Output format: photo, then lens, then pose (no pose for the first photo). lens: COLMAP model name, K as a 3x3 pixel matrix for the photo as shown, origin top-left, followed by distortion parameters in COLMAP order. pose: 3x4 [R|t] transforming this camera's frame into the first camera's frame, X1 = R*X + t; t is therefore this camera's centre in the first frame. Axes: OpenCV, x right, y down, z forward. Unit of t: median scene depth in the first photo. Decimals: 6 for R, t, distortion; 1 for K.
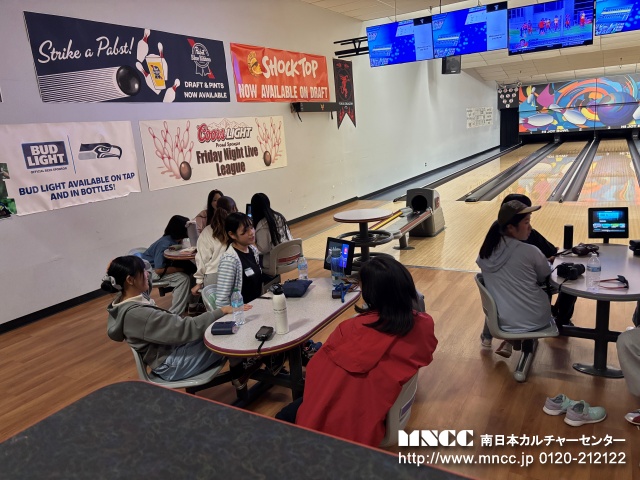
lens RADIAL K [[488.8, 0, 320.0], [0, 488.8, 240.0], [0, 0, 1]] dist [0.031619, -0.030981]
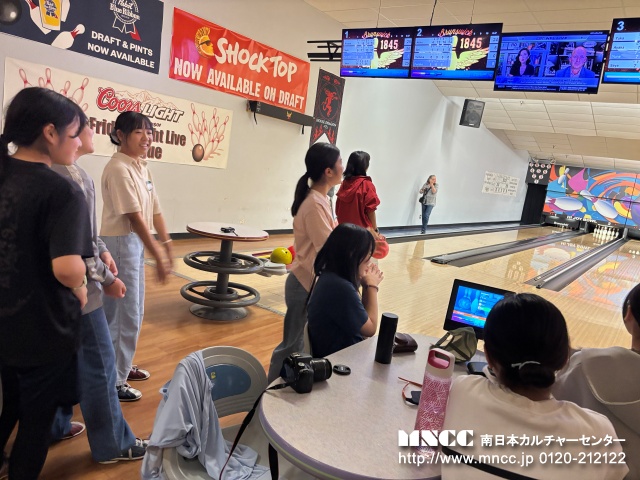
lens RADIAL K [[488.8, 0, 320.0], [0, 488.8, 240.0], [0, 0, 1]] dist [0.031619, -0.030981]
pose [[0.970430, 0.233484, -0.061242, 0.203117], [-0.237424, 0.969043, -0.067719, -0.014369], [0.043535, 0.080257, 0.995823, 0.192209]]
